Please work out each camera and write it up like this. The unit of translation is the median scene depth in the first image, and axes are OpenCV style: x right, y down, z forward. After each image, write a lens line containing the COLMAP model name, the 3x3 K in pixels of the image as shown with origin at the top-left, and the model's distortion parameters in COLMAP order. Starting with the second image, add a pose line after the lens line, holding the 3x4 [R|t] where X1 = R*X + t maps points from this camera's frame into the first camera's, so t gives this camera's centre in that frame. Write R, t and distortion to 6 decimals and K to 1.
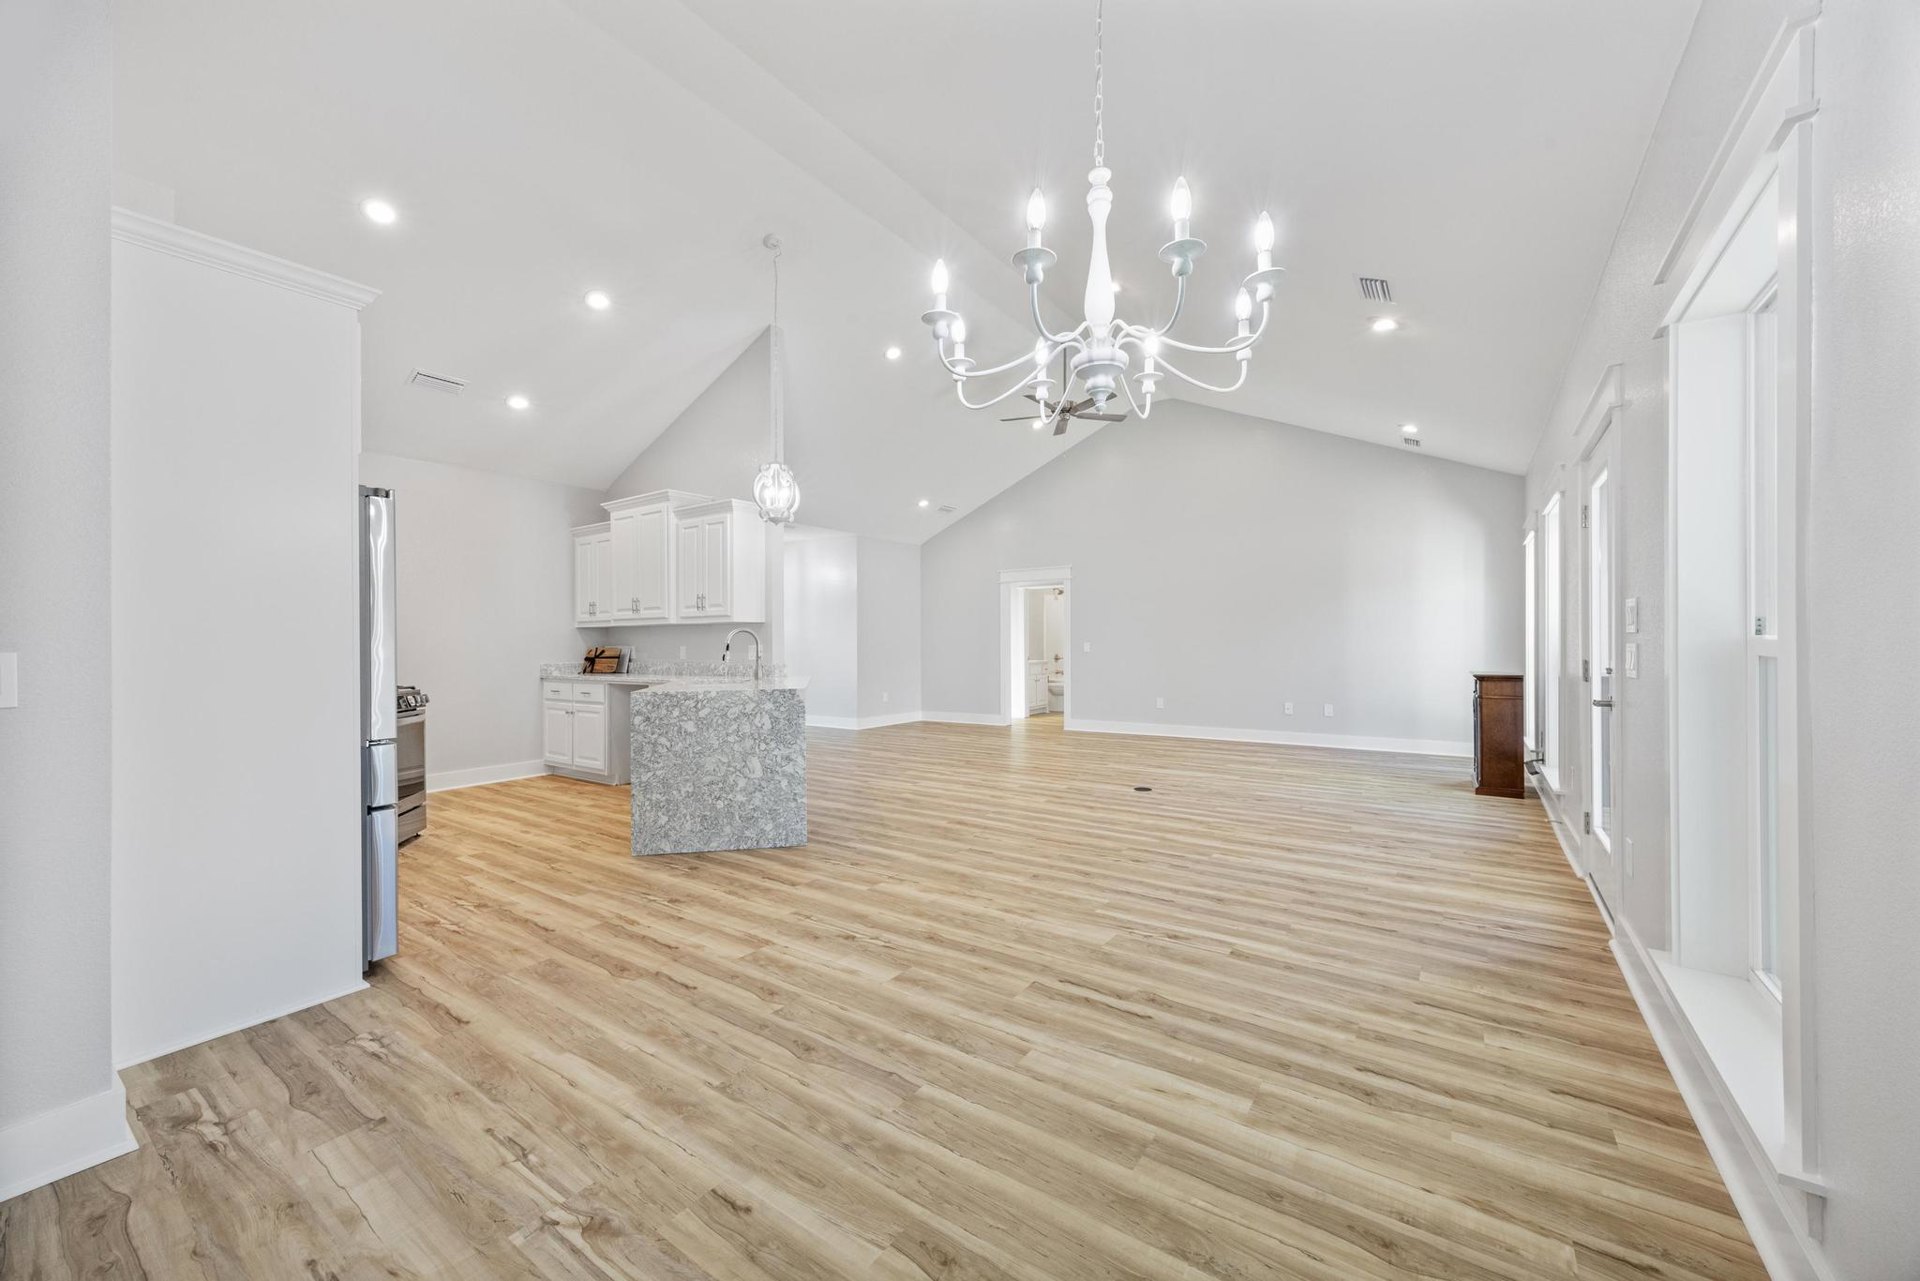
lens RADIAL K [[742.1, 0, 956.7], [0, 742.1, 638.0], [0, 0, 1]] dist [-0.005136, 0.000780]
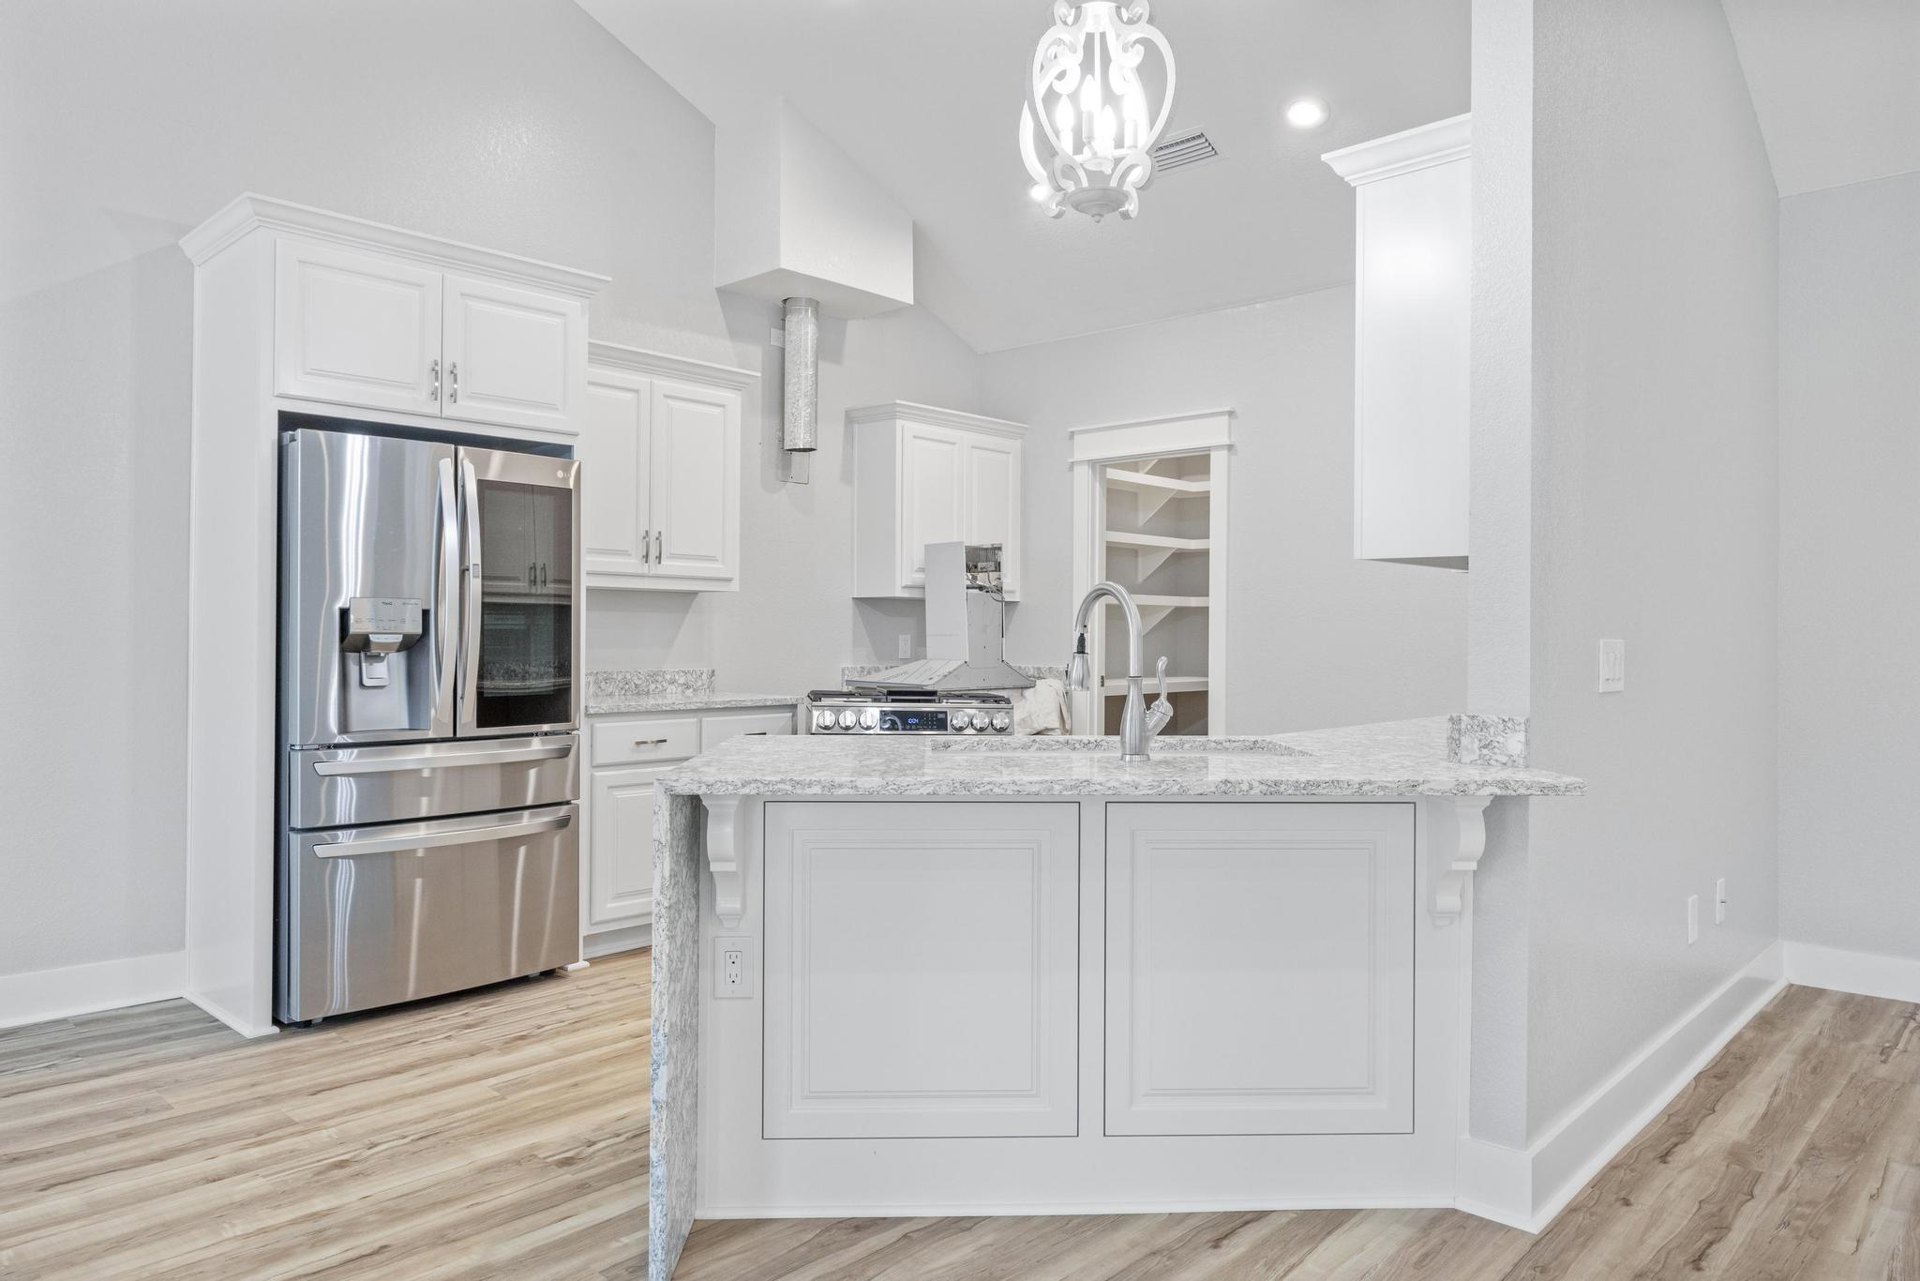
lens RADIAL K [[1241.9, 0, 970.9], [0, 1241.9, 629.8], [0, 0, 1]] dist [-0.007724, 0.001693]
pose [[-0.142122, 0.006090, -0.989830, 0.282835], [0.003046, 0.999979, 0.005715, 0.002876], [0.989845, -0.002203, -0.142137, 1.207798]]
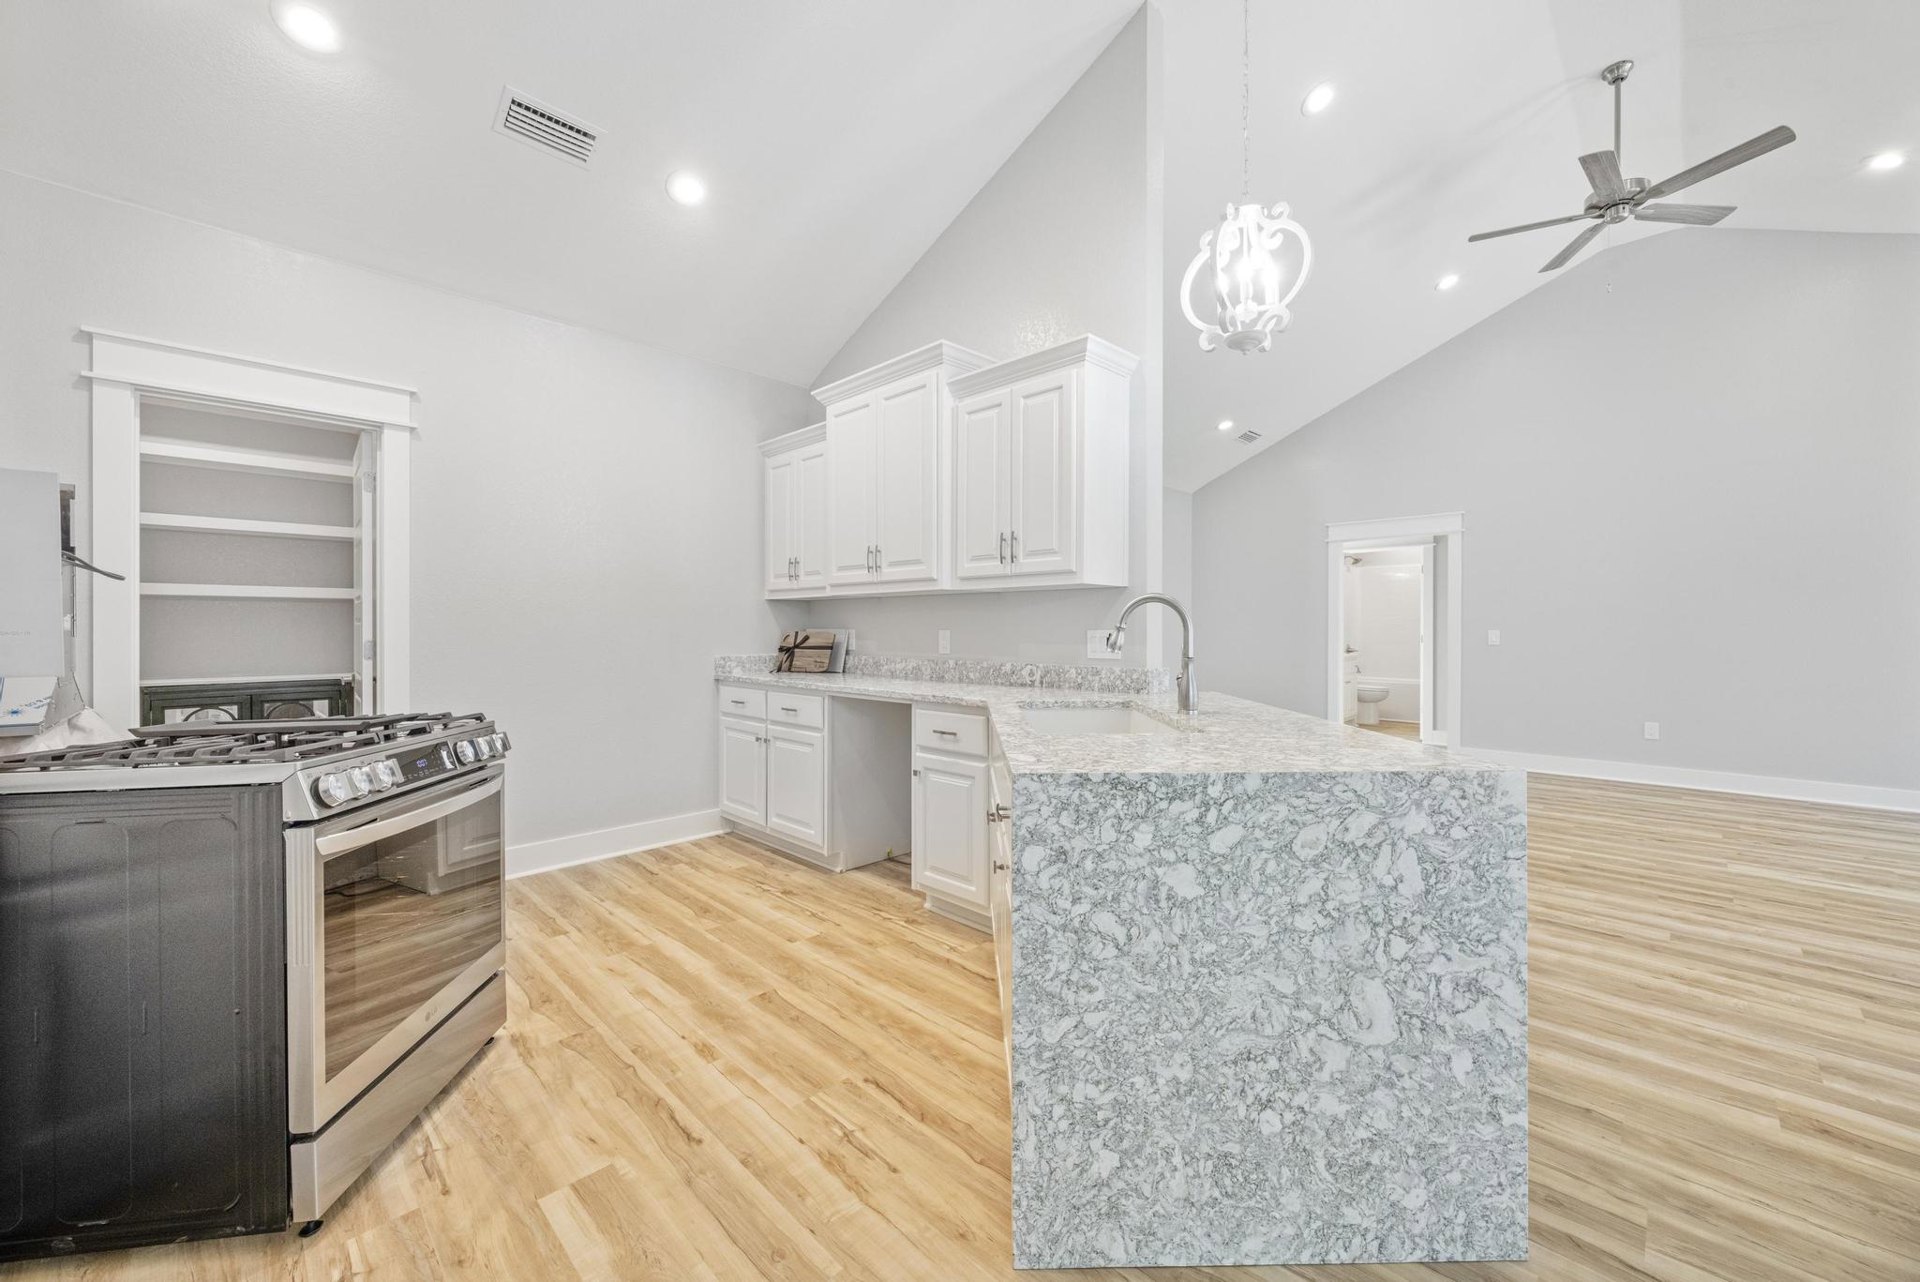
lens RADIAL K [[742.1, 0, 957.1], [0, 742.1, 628.7], [0, 0, 1]] dist [-0.005136, 0.000780]
pose [[0.985486, 0.009539, -0.169488, -0.395090], [-0.008112, 0.999926, 0.009109, 0.005966], [0.169563, -0.007602, 0.985490, 0.647884]]
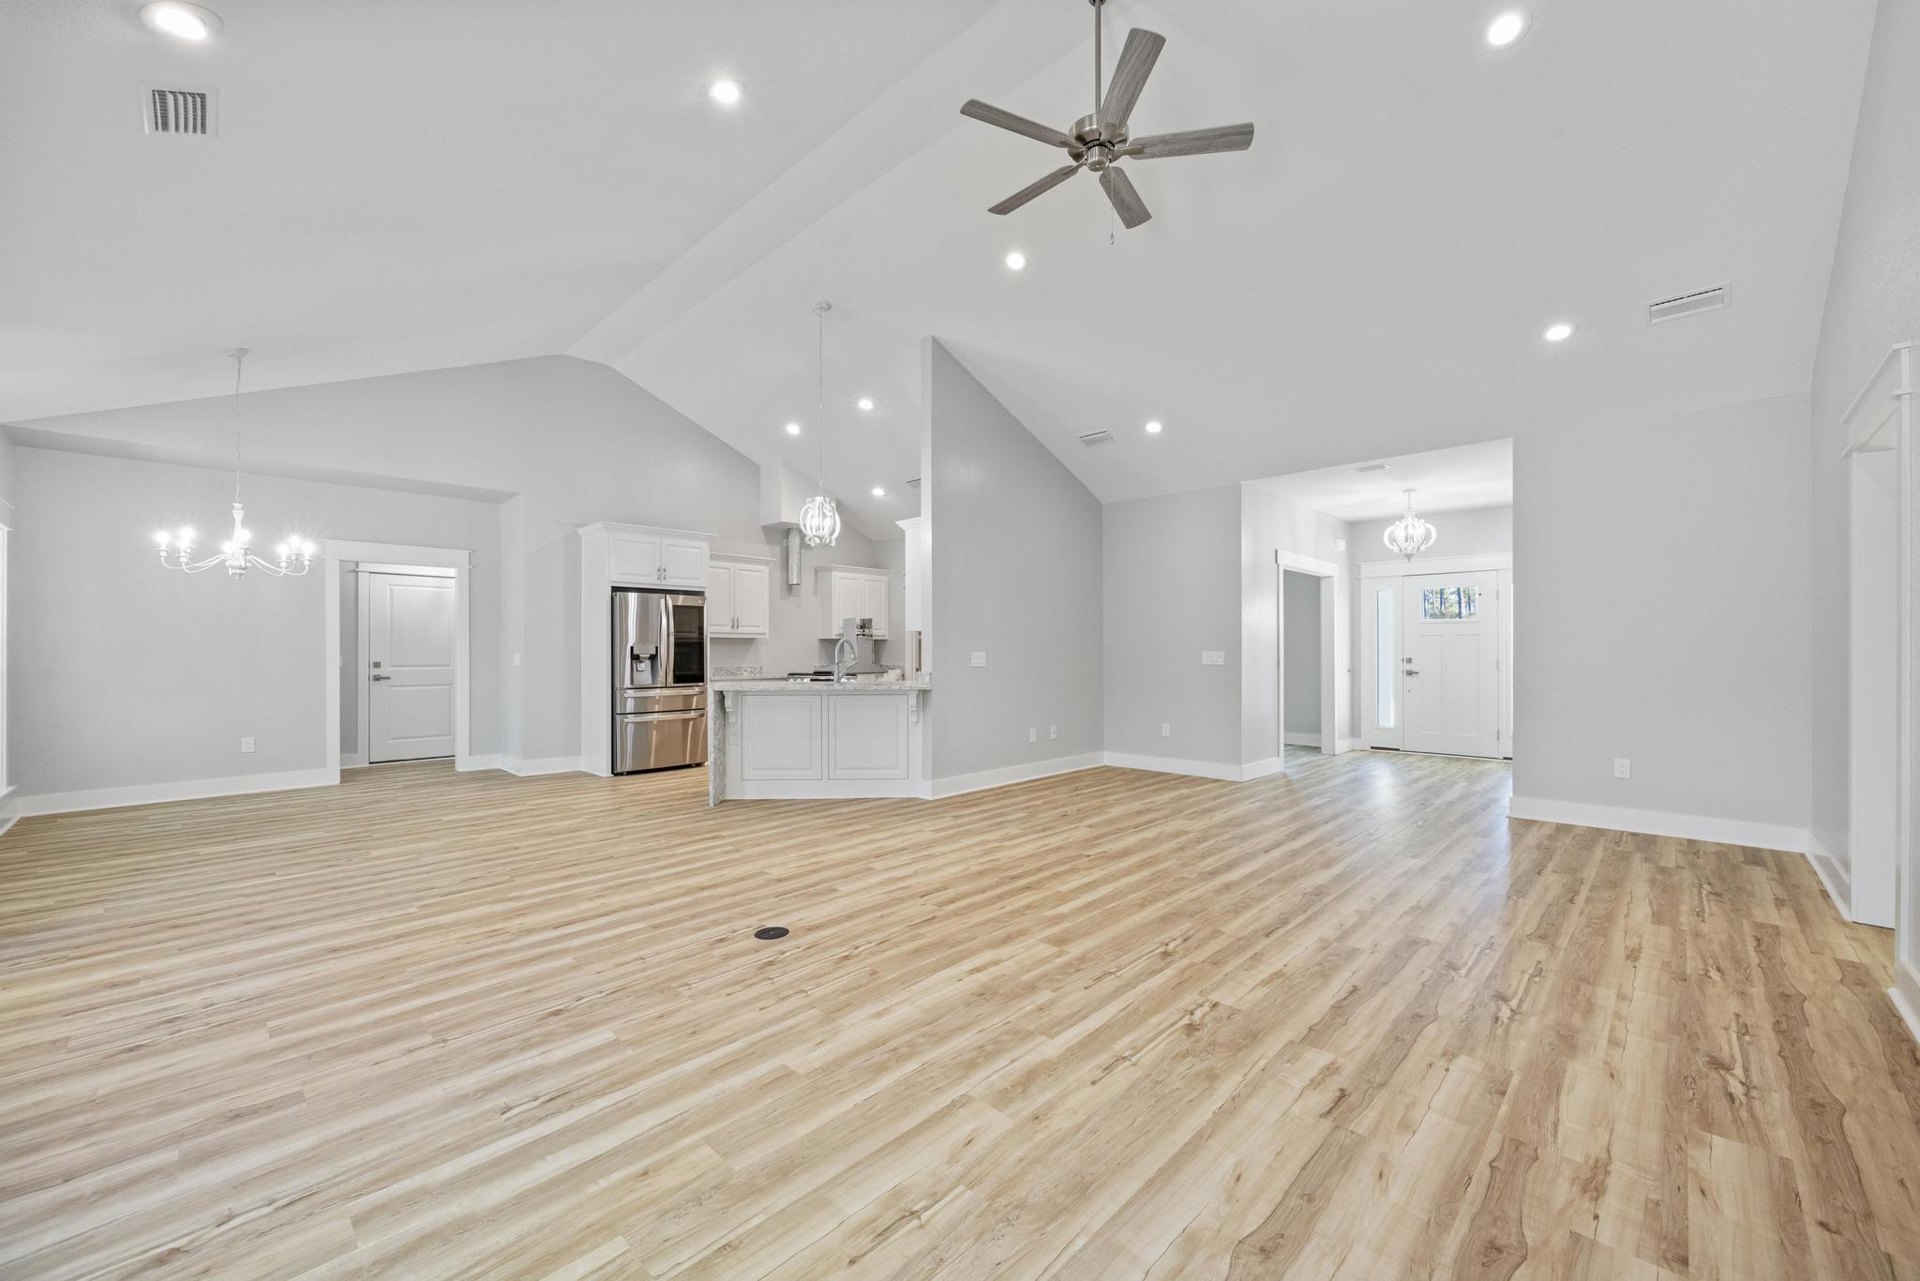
lens RADIAL K [[742.1, 0, 964.9], [0, 742.1, 651.4], [0, 0, 1]] dist [-0.005136, 0.000780]
pose [[-0.160494, 0.008485, -0.987000, 1.017884], [0.011713, 0.999909, 0.006692, 0.000843], [0.986967, -0.010487, -0.160578, 1.661828]]
